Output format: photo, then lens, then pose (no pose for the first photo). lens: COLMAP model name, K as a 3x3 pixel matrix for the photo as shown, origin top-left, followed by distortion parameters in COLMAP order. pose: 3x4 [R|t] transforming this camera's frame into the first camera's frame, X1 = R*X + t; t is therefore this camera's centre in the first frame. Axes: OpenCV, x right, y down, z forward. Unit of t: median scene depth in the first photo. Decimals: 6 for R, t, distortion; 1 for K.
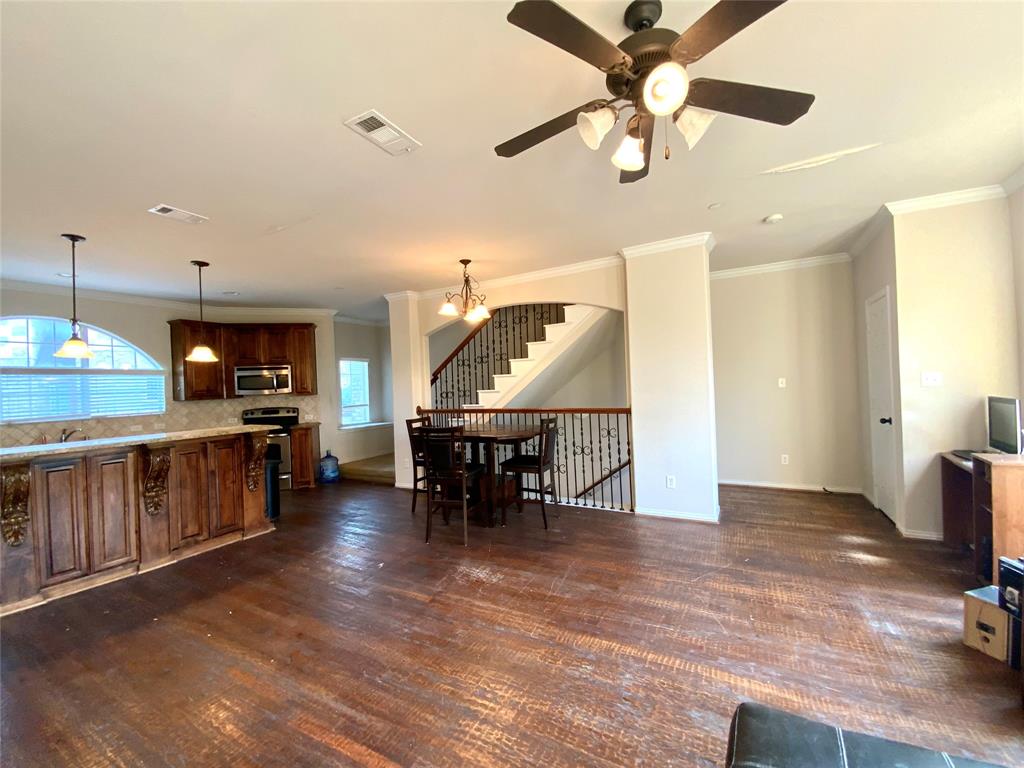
lens RADIAL K [[417.0, 0, 515.8], [0, 417.0, 382.7], [0, 0, 1]] dist [0.013694, -0.013434]
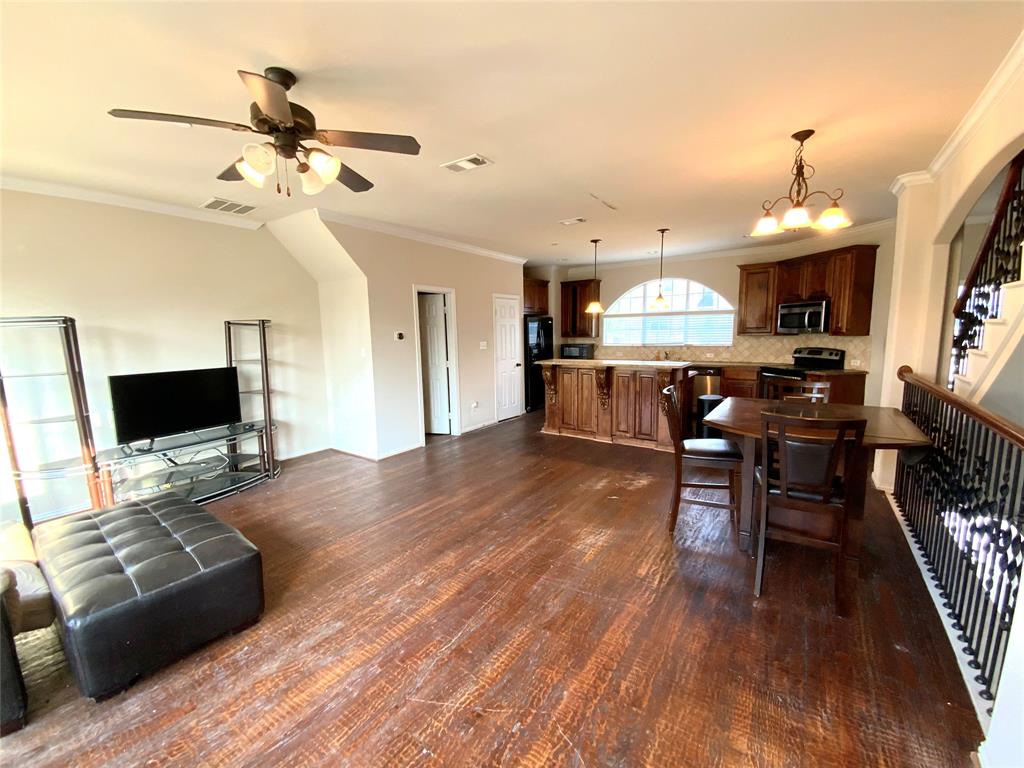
lens RADIAL K [[417.0, 0, 513.4], [0, 417.0, 383.1], [0, 0, 1]] dist [0.013694, -0.013434]
pose [[-0.106732, 0.165807, -0.980365, 0.662259], [0.028738, 0.986100, 0.163649, -0.054691], [0.993872, -0.010707, -0.110013, 0.739625]]
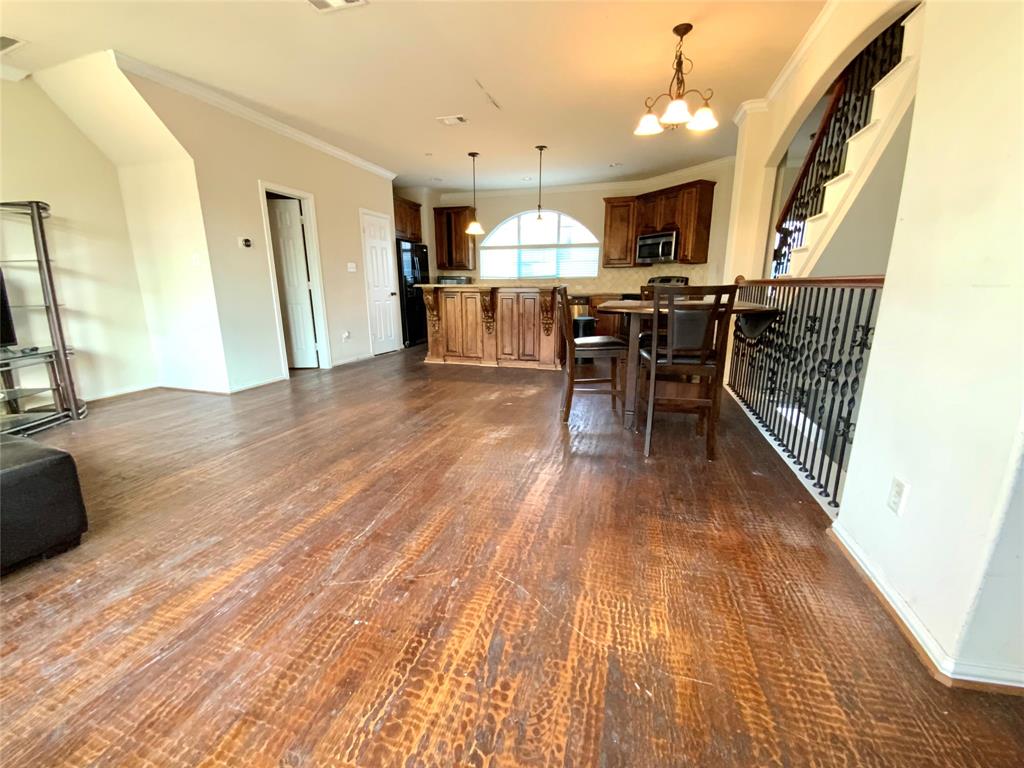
lens RADIAL K [[417.0, 0, 514.3], [0, 417.0, 384.1], [0, 0, 1]] dist [0.013694, -0.013434]
pose [[0.209148, 0.263513, -0.941710, 0.645253], [-0.000464, 0.963035, 0.269377, 0.063835], [0.977884, -0.055902, 0.201539, 0.679421]]
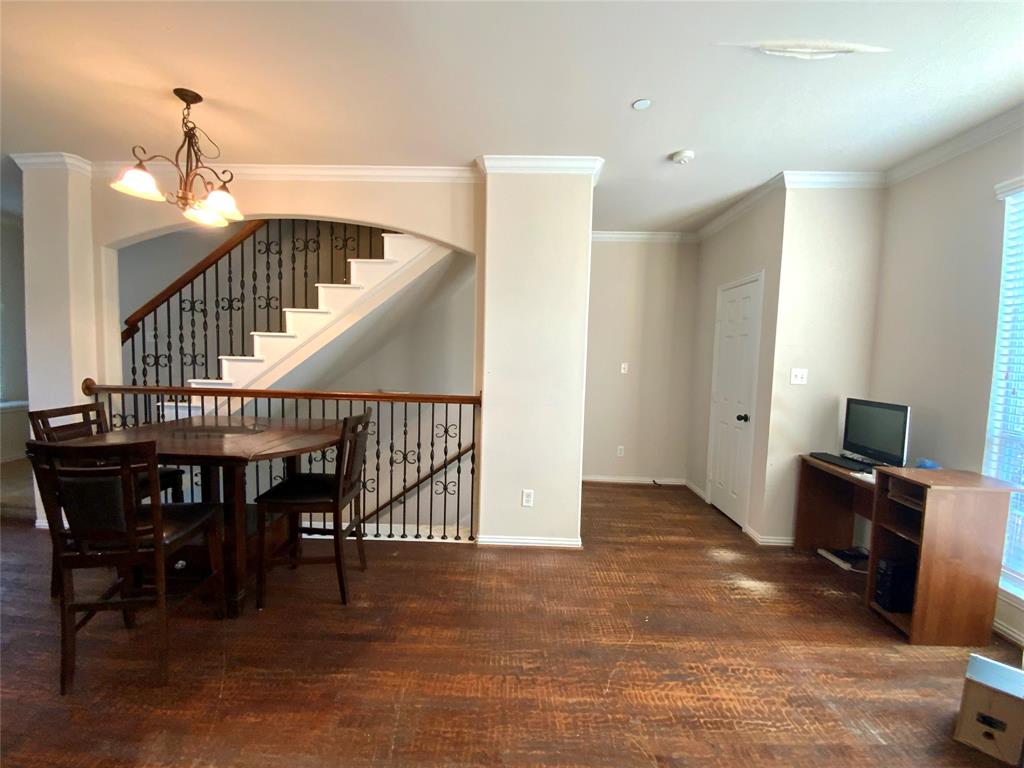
lens RADIAL K [[417.0, 0, 513.1], [0, 417.0, 383.9], [0, 0, 1]] dist [0.013694, -0.013434]
pose [[0.885609, 0.030185, 0.463450, 0.002134], [-0.064185, 0.996265, 0.057762, -0.004394], [-0.459975, -0.080901, 0.884238, 0.408198]]
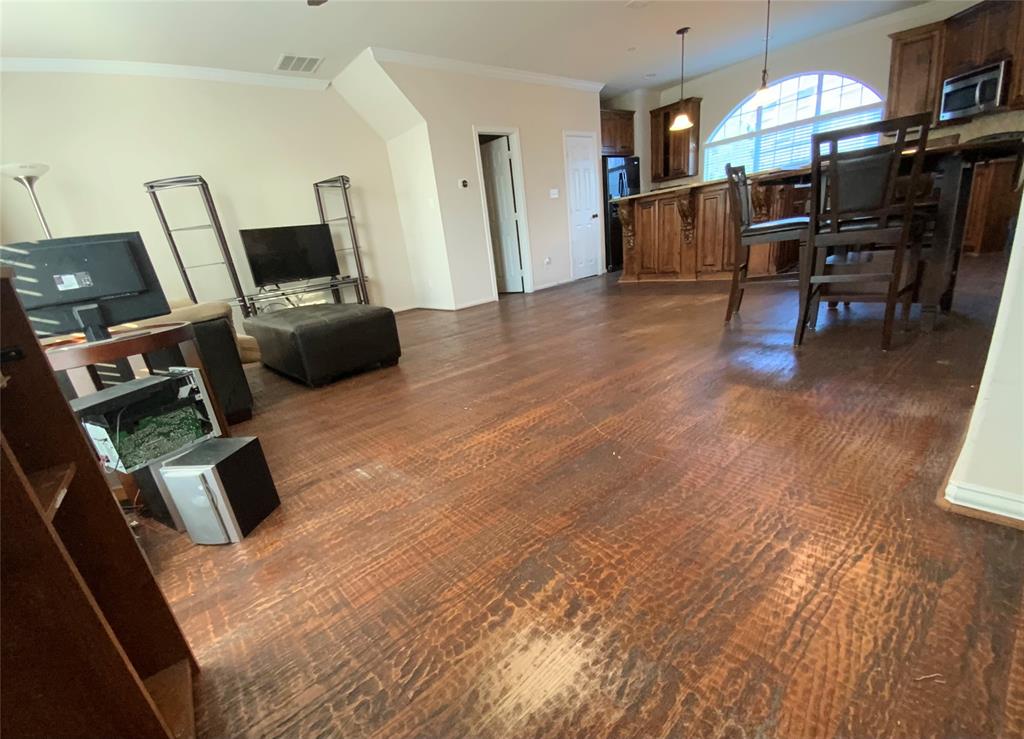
lens RADIAL K [[442.8, 0, 482.6], [0, 442.8, 402.0], [0, 0, 1]] dist [-0.001157, -0.002468]
pose [[-0.370154, 0.397561, -0.839602, 0.816129], [0.150785, 0.917525, 0.367983, 0.130662], [0.916652, 0.009611, -0.399572, 0.861444]]
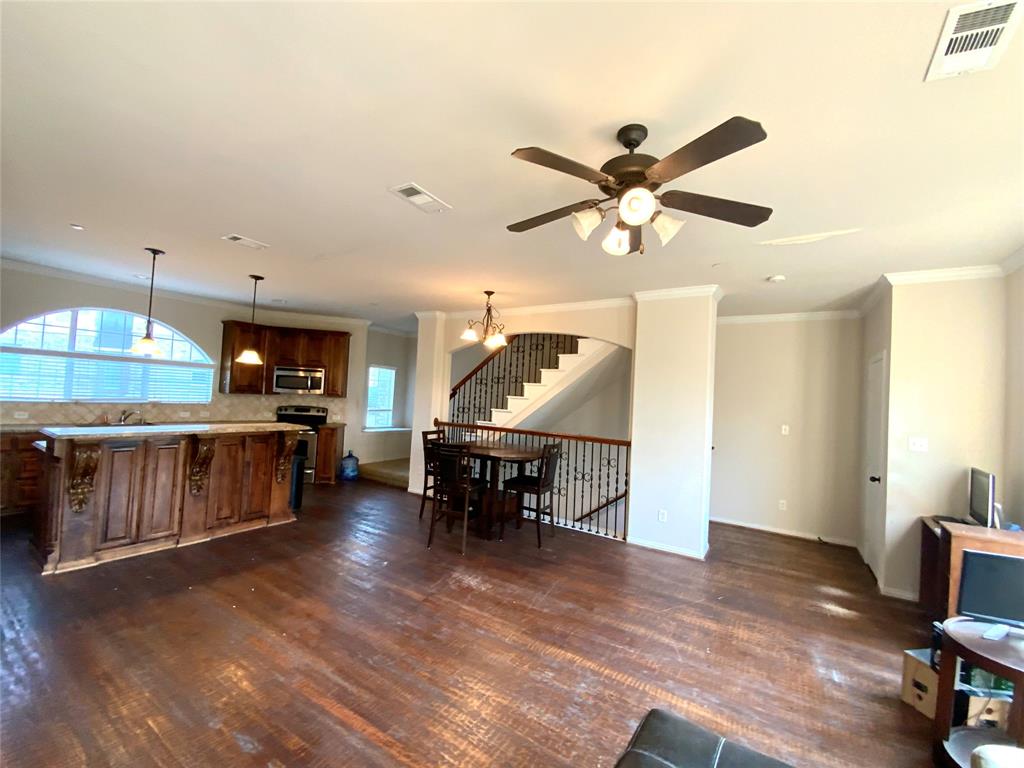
lens RADIAL K [[417.0, 0, 516.1], [0, 417.0, 382.8], [0, 0, 1]] dist [0.013694, -0.013434]
pose [[0.994176, 0.088963, -0.060817, 0.041708], [-0.090642, 0.995559, -0.025416, -0.037967], [0.058286, 0.030781, 0.997825, -0.088538]]
